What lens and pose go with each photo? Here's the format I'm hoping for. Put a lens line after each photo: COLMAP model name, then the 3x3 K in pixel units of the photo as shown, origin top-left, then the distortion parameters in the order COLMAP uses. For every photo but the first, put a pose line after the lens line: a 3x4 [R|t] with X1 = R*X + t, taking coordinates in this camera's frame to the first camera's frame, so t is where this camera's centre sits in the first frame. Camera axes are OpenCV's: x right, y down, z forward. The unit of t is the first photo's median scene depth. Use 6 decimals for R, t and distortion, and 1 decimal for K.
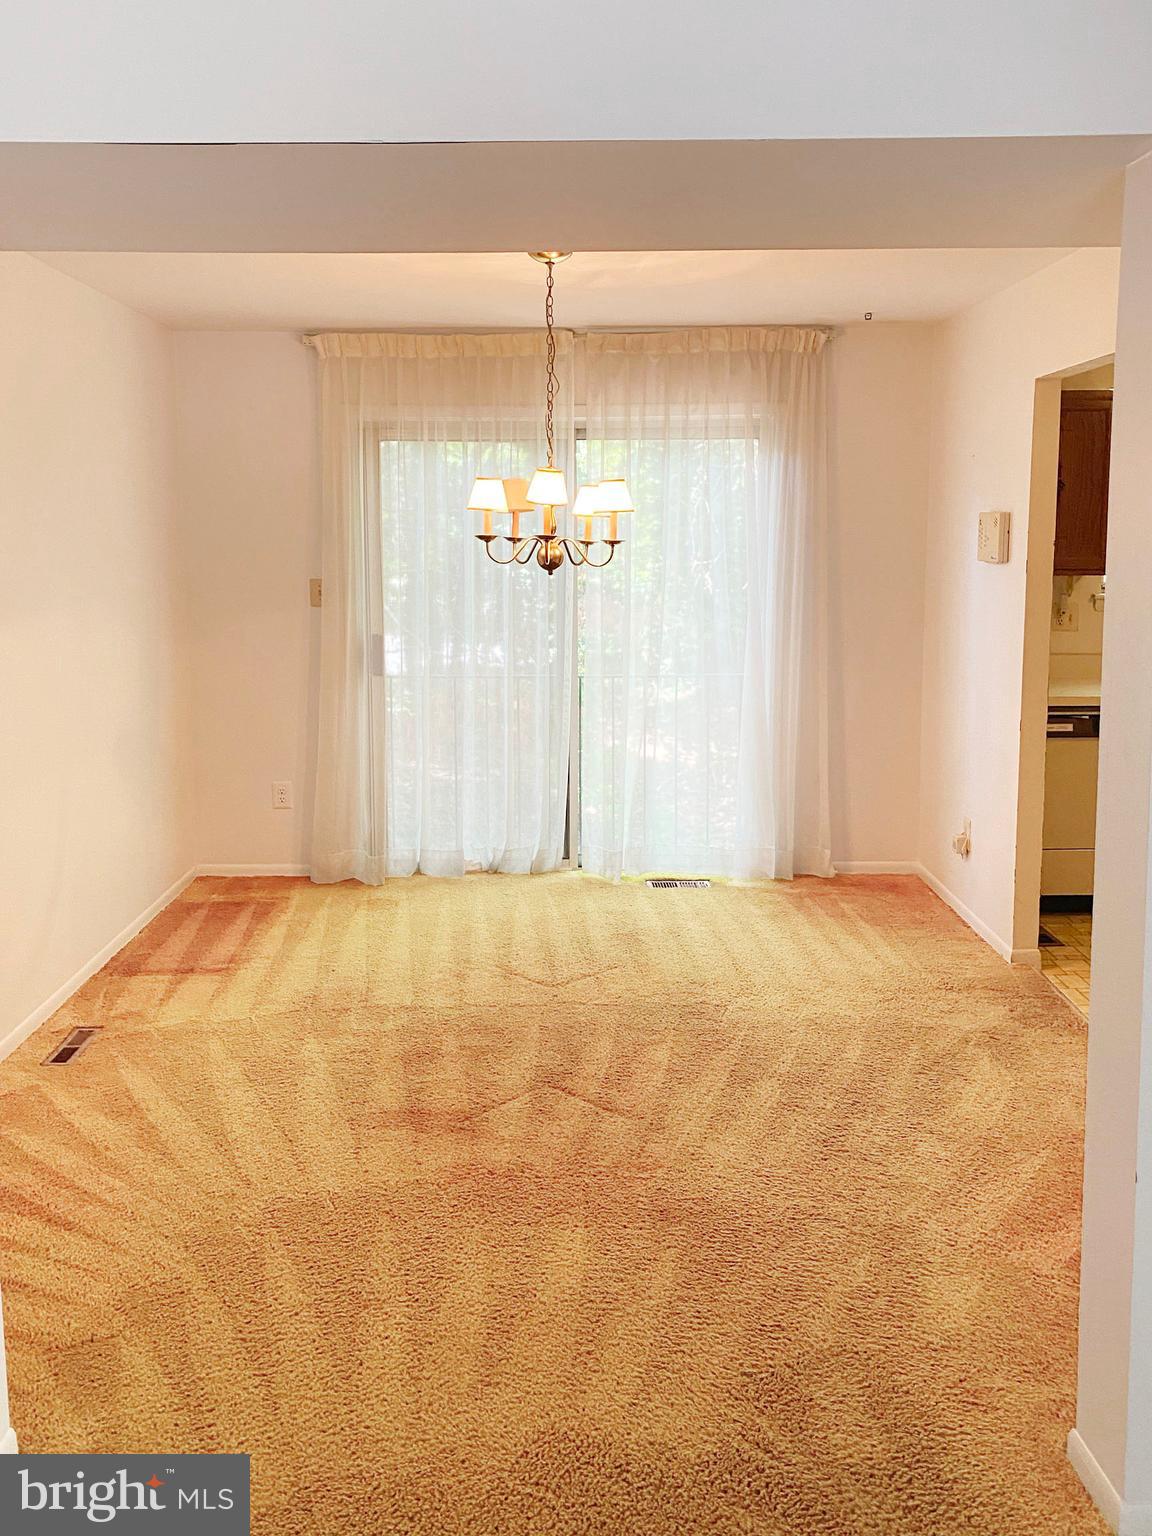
lens RADIAL K [[1204.3, 0, 574.6], [0, 1204.3, 739.1], [0, 0, 1]] dist [0.045318, -0.006764]
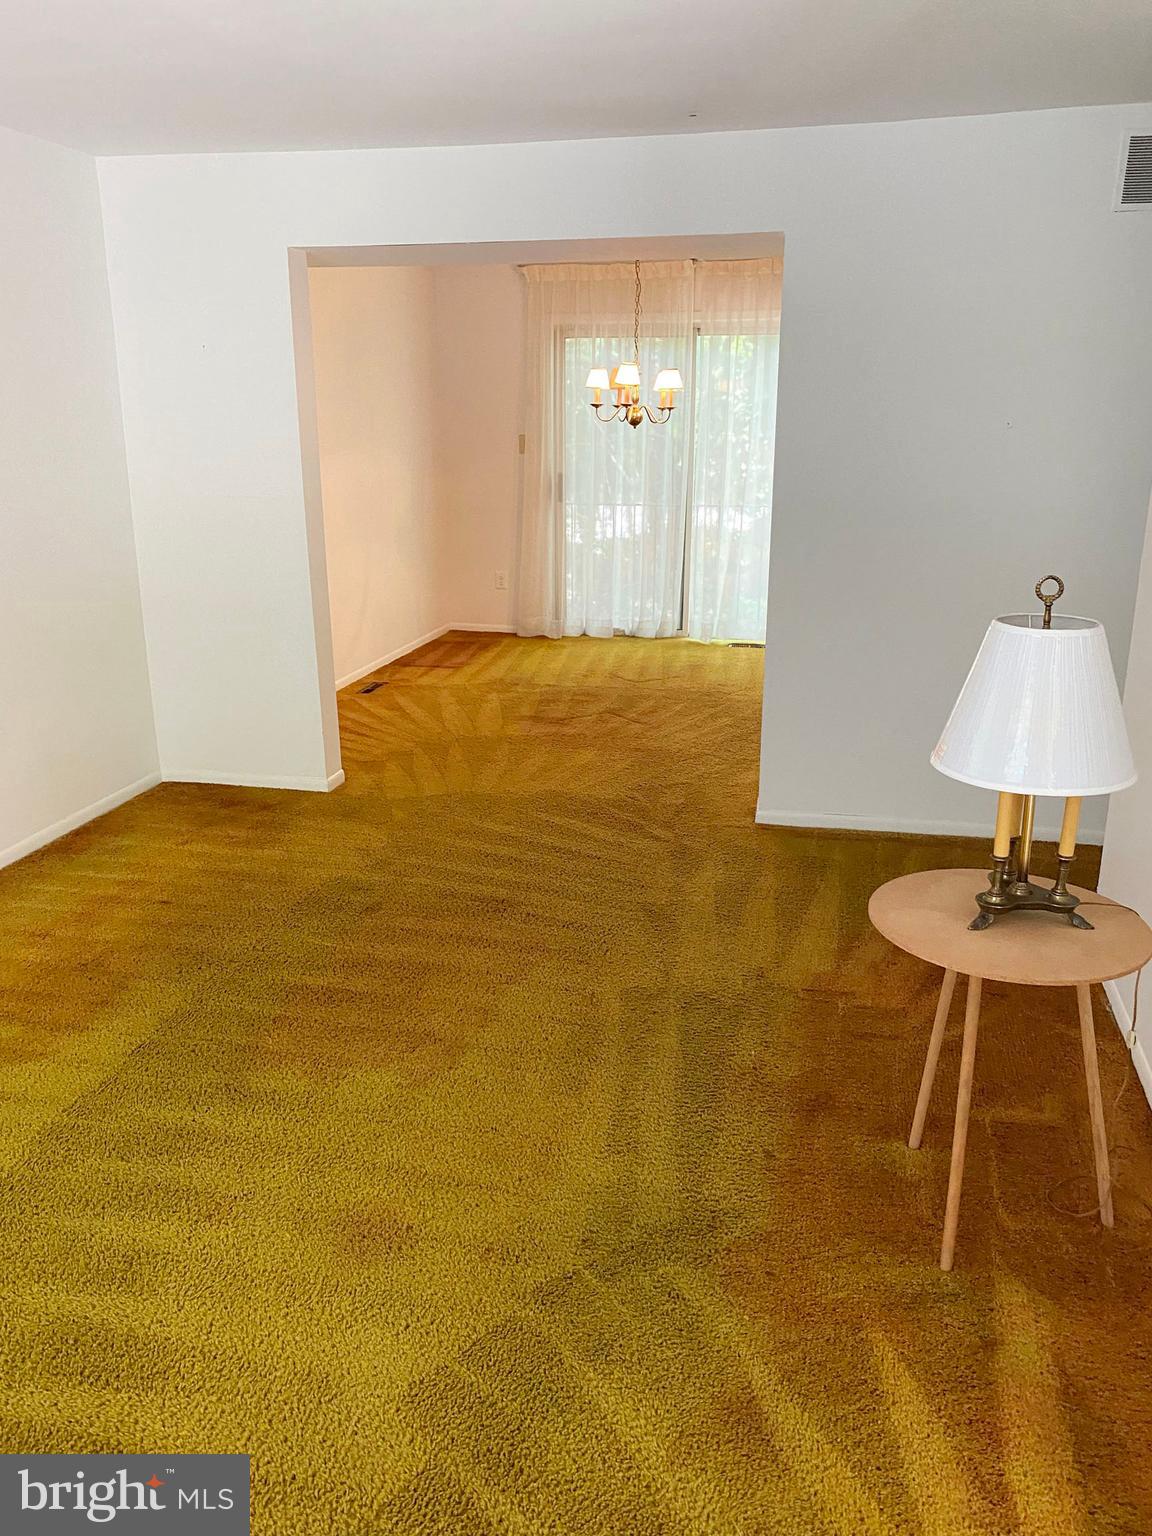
lens RADIAL K [[1161.8, 0, 613.2], [0, 1161.8, 764.5], [0, 0, 1]] dist [0.215679, -0.001803]
pose [[0.977218, 0.065414, -0.201908, 0.278573], [-0.040933, 0.991546, 0.123129, 0.113639], [0.208255, -0.112060, 0.971634, -0.597081]]
